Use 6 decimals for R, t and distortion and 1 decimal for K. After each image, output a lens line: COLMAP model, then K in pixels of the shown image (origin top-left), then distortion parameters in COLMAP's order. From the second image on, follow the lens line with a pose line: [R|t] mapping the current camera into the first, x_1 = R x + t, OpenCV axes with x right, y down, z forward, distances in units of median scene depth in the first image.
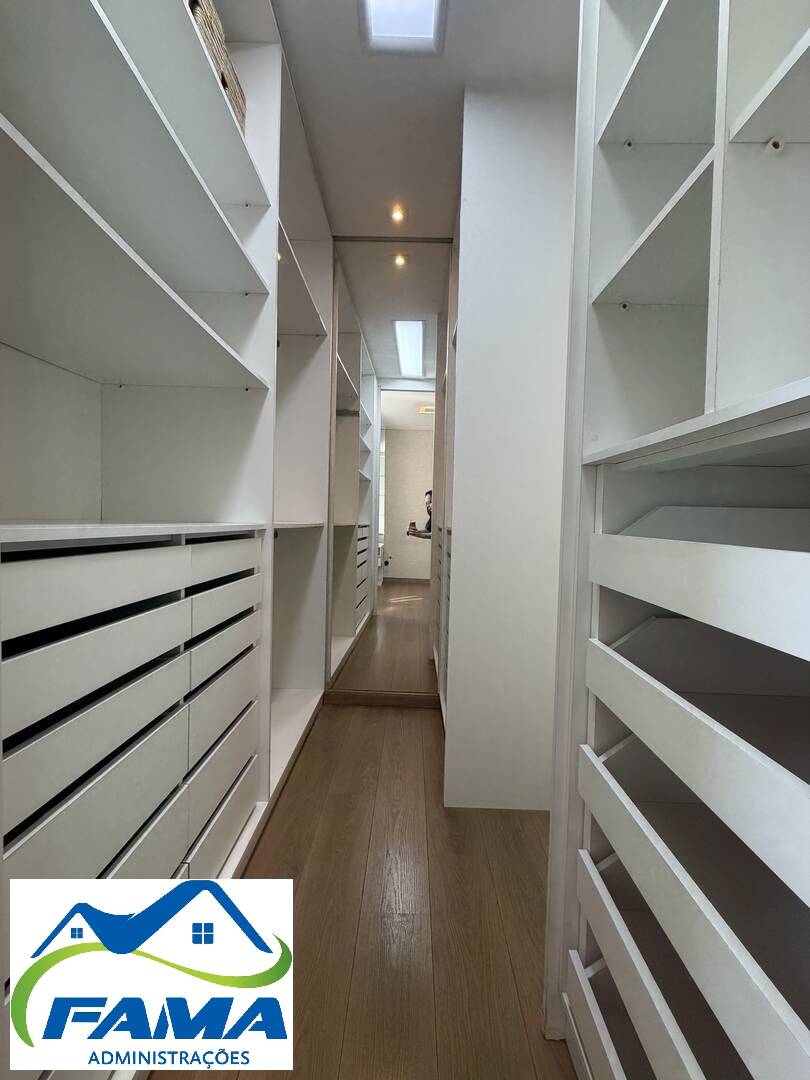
lens RADIAL K [[430.2, 0, 406.5], [0, 430.2, 536.6], [0, 0, 1]] dist [-0.001229, 0.000389]
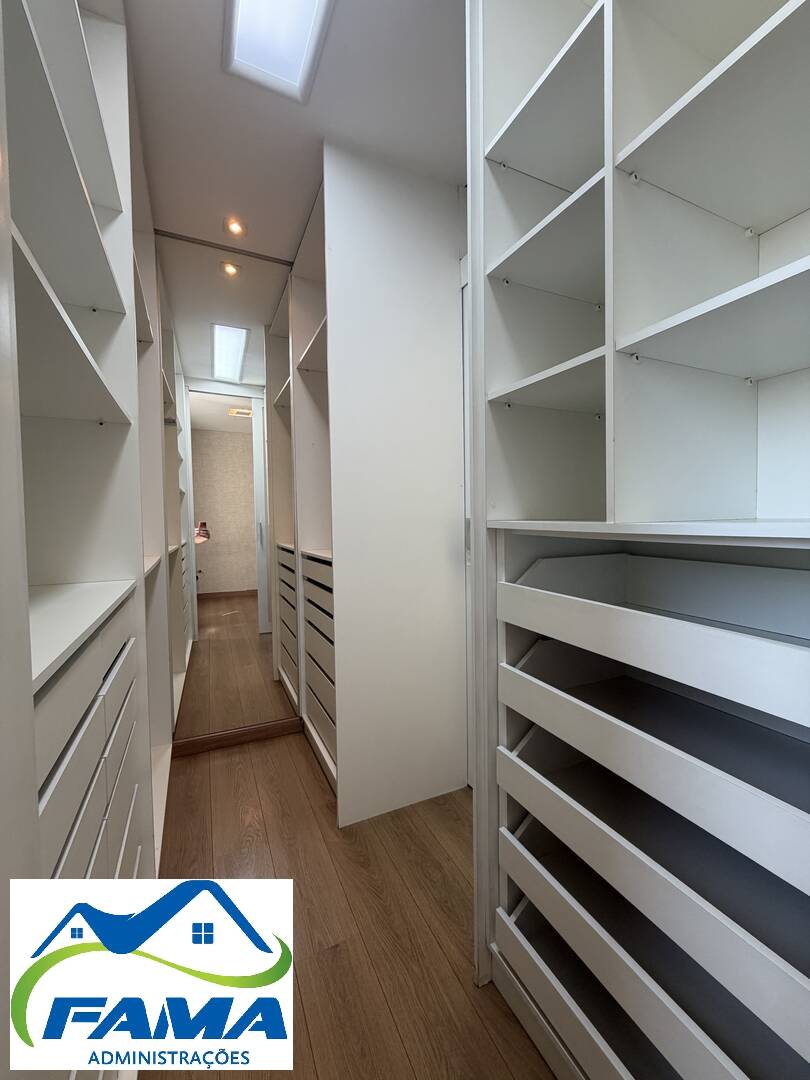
lens RADIAL K [[431.7, 0, 405.8], [0, 431.7, 535.1], [0, 0, 1]] dist [-0.000121, 0.000496]
pose [[0.895006, -0.054599, 0.442700, -0.195166], [0.051585, 0.998491, 0.018857, -0.095385], [-0.443061, 0.005960, 0.896472, -0.018269]]
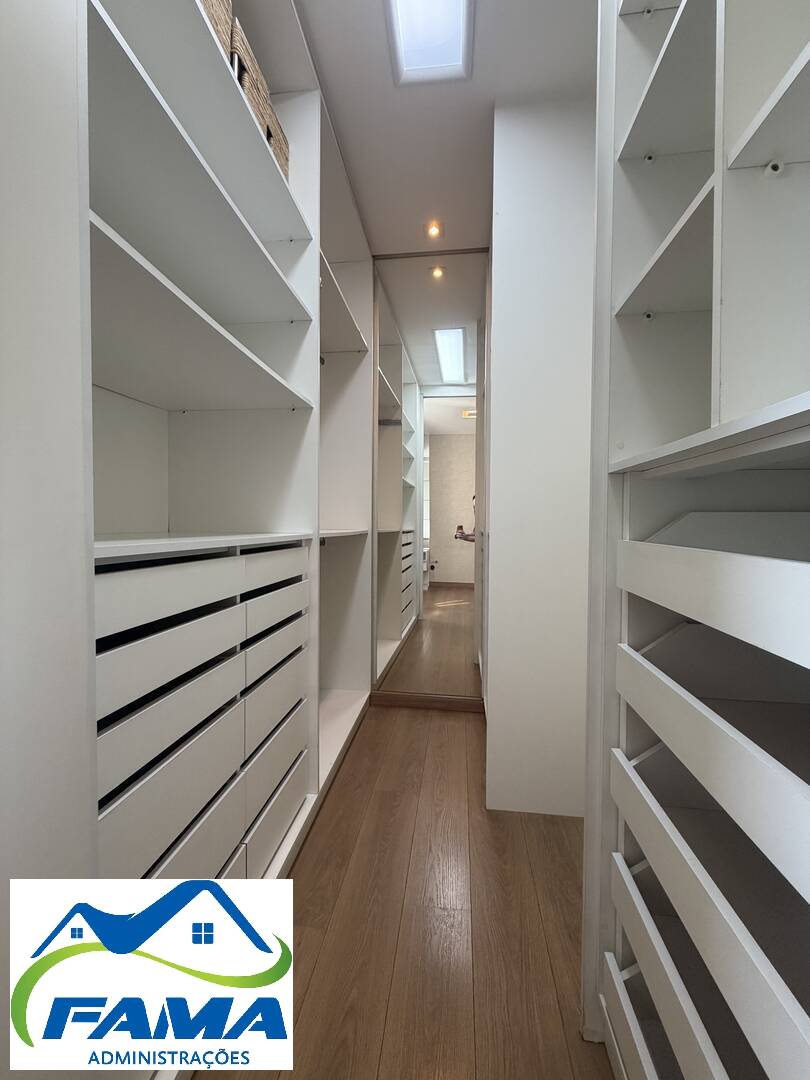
lens RADIAL K [[430.2, 0, 406.5], [0, 430.2, 536.6], [0, 0, 1]] dist [-0.001229, 0.000389]
pose [[0.993765, -0.016112, -0.110321, 0.022170], [0.015131, 0.999838, -0.009725, -0.007069], [0.110459, 0.007995, 0.993848, -0.034977]]
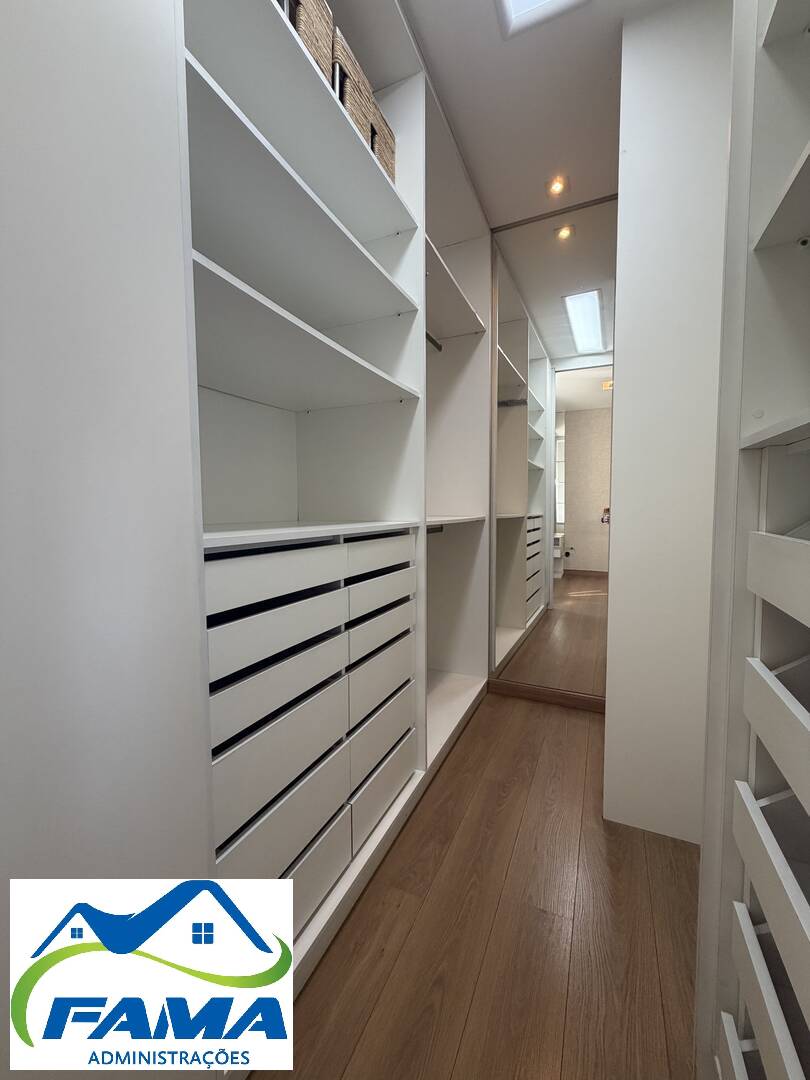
lens RADIAL K [[430.2, 0, 406.5], [0, 430.2, 536.6], [0, 0, 1]] dist [-0.001229, 0.000389]
pose [[0.911055, -0.004731, -0.412257, 0.086169], [0.015283, 0.999634, 0.022303, -0.014154], [0.412001, -0.026620, 0.910794, -0.014877]]
